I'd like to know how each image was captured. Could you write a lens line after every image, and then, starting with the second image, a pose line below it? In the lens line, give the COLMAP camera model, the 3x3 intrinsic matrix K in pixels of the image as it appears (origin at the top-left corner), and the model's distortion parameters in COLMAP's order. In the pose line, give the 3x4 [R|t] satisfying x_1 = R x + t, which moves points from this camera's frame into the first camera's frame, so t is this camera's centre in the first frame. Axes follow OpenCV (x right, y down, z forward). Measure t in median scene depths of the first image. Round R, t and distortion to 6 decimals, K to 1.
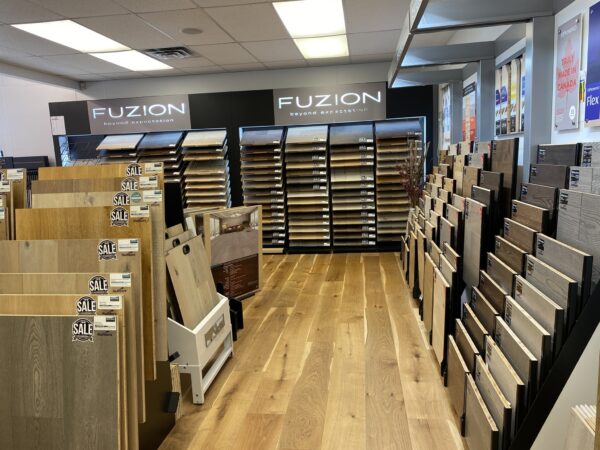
lens RADIAL K [[458.9, 0, 298.5], [0, 458.9, 244.7], [0, 0, 1]] dist [0.042174, -0.061368]
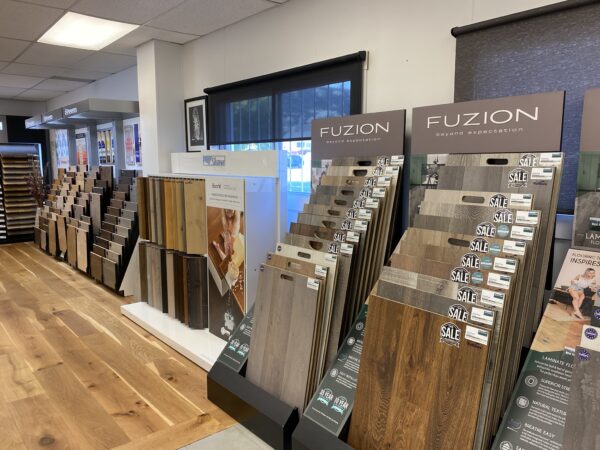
lens RADIAL K [[458.9, 0, 300.4], [0, 458.9, 225.0], [0, 0, 1]] dist [0.042174, -0.061368]
pose [[0.665655, -0.040801, 0.745143, -0.435141], [0.102613, 0.994024, -0.037238, 0.169206], [-0.739171, 0.101250, 0.665864, -0.829486]]
